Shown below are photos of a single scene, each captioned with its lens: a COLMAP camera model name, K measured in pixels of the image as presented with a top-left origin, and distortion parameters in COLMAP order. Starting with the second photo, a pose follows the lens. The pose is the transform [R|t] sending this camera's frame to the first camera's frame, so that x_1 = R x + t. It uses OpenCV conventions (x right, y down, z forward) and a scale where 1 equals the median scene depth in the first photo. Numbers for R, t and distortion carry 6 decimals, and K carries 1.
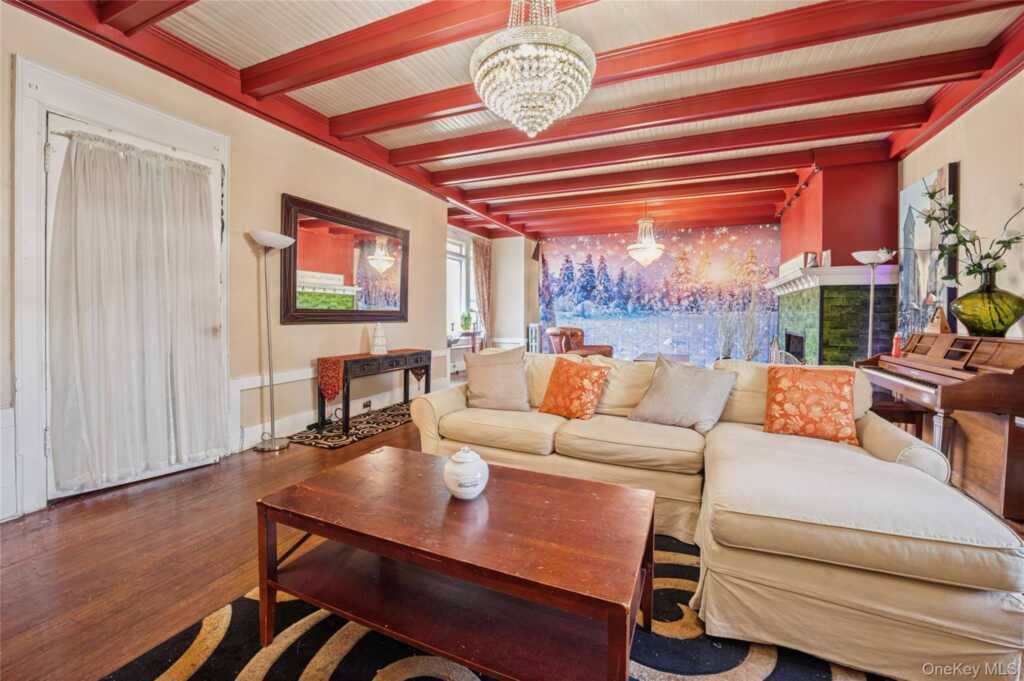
lens RADIAL K [[423.6, 0, 526.0], [0, 423.6, 326.4], [0, 0, 1]] dist [-0.002747, 0.000373]
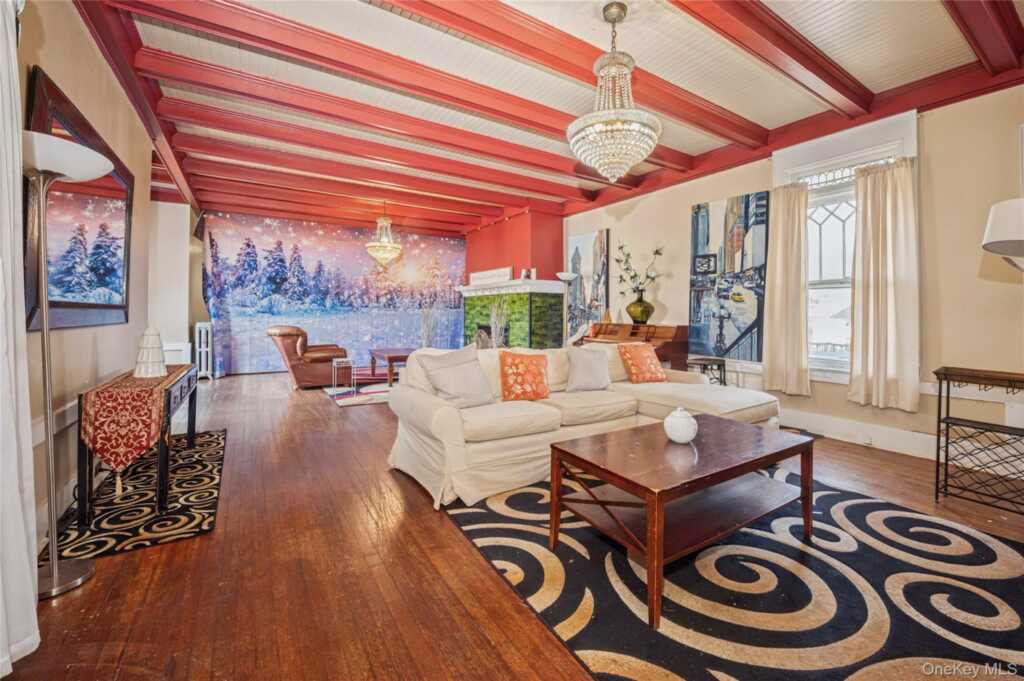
lens RADIAL K [[423.6, 0, 519.7], [0, 423.6, 313.2], [0, 0, 1]] dist [-0.002747, 0.000373]
pose [[0.575042, -0.001650, 0.818122, -0.285909], [0.017885, 0.999784, -0.010555, -0.005642], [-0.817929, 0.020702, 0.574947, 0.112390]]
